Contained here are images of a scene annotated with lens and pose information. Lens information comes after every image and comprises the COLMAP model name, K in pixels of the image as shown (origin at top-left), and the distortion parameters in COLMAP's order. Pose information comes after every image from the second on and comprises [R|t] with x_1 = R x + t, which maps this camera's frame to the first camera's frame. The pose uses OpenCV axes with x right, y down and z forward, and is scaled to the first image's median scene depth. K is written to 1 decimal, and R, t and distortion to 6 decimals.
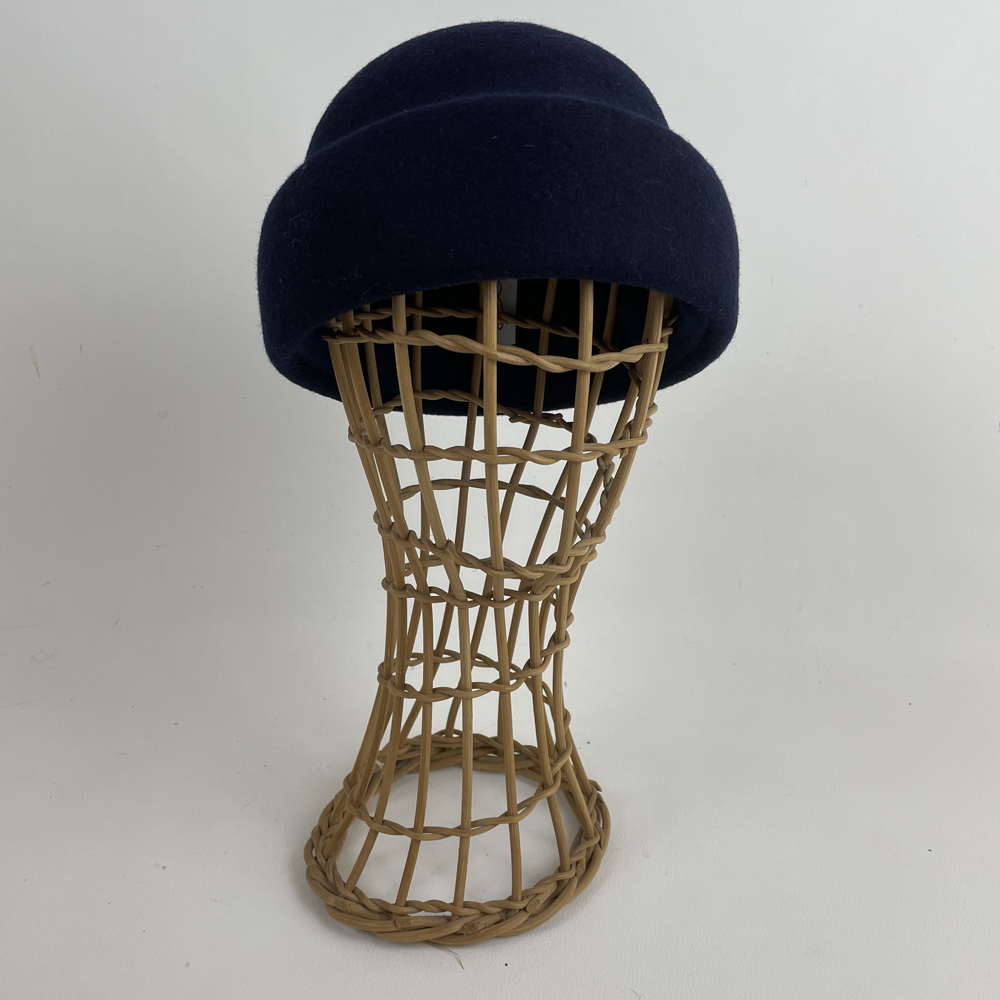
lens RADIAL K [[984.0, 0, 500.0], [0, 984.0, 500.0], [0, 0, 1]] dist [0.057457, -0.005623]
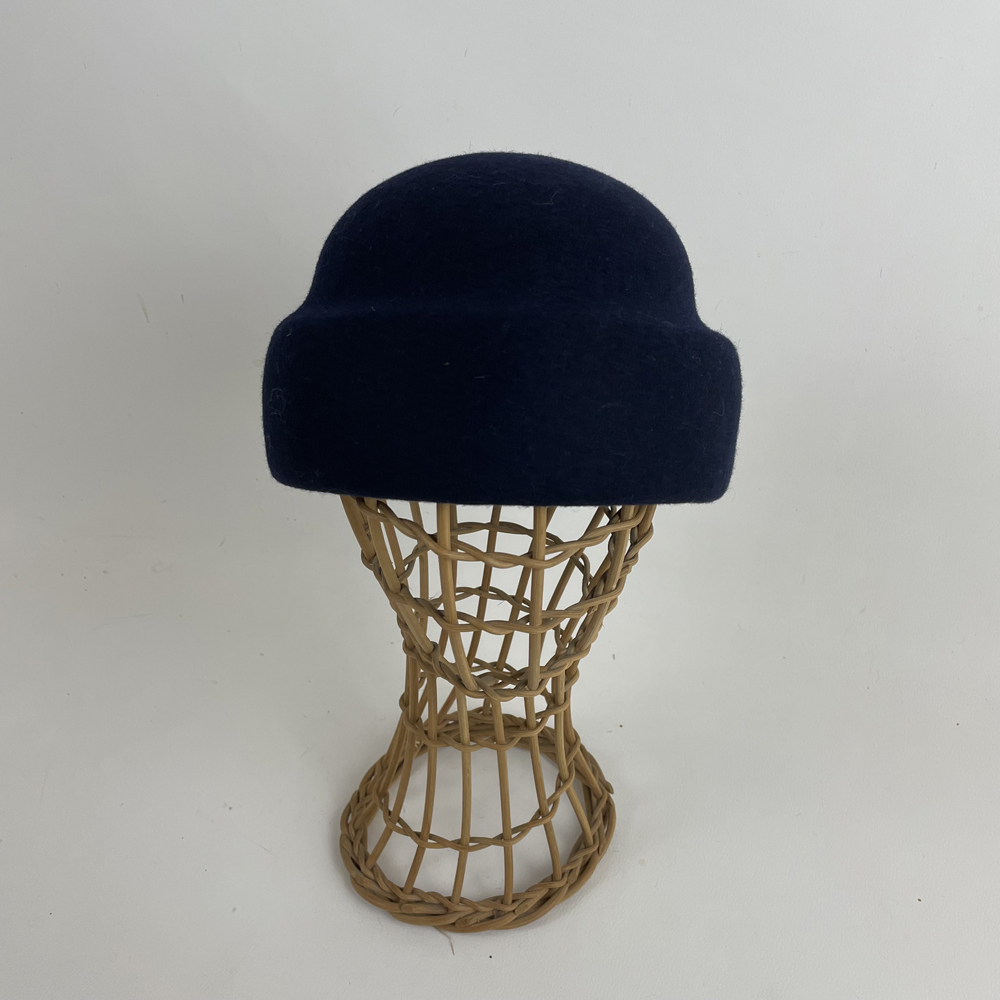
lens RADIAL K [[984.0, 0, 500.0], [0, 984.0, 500.0], [0, 0, 1]] dist [0.057457, -0.005623]
pose [[0.979309, 0.103001, -0.174196, 0.156520], [-0.055828, 0.964885, 0.256673, -0.328879], [0.194517, -0.241637, 0.950671, 0.026263]]
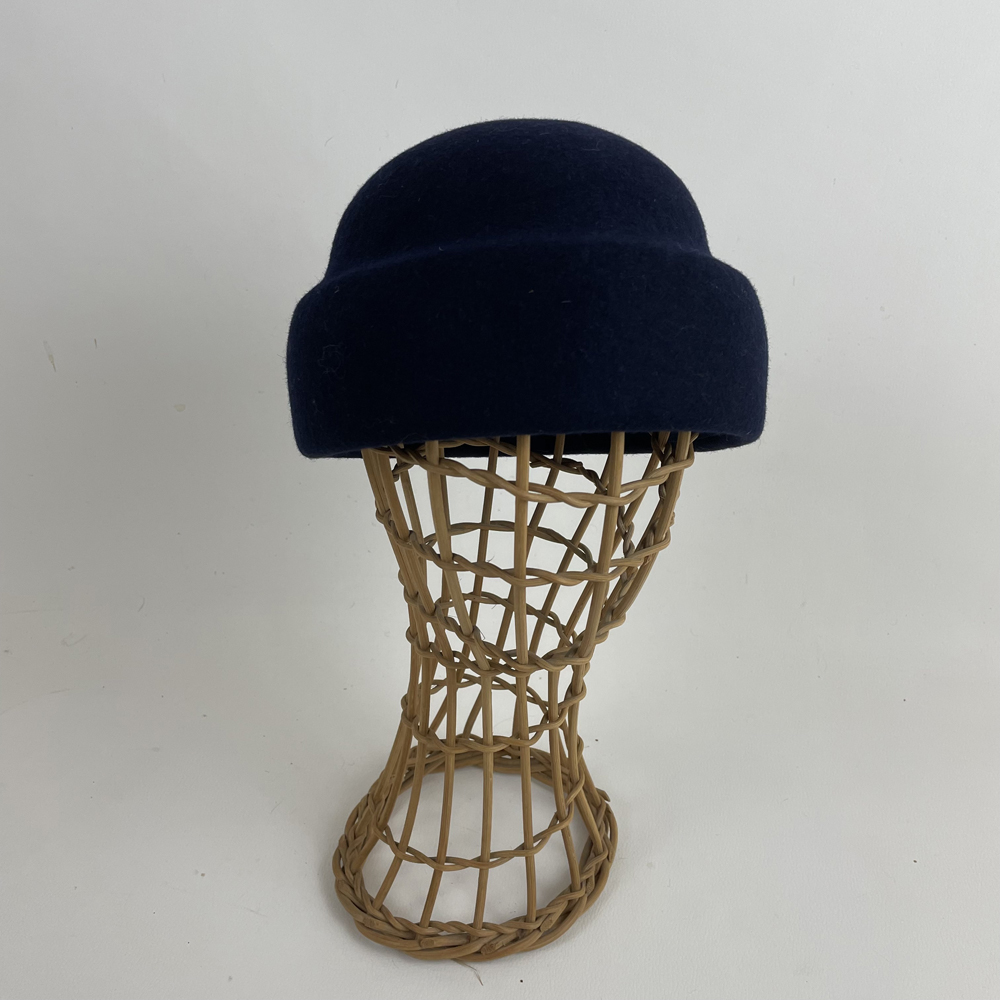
lens RADIAL K [[980.6, 0, 500.0], [0, 980.6, 500.0], [0, 0, 1]] dist [0.053677, -0.006807]
pose [[0.999929, 0.011729, 0.001978, -0.024337], [-0.011891, 0.989849, 0.141626, -0.199656], [-0.000297, -0.141640, 0.989918, -0.003315]]
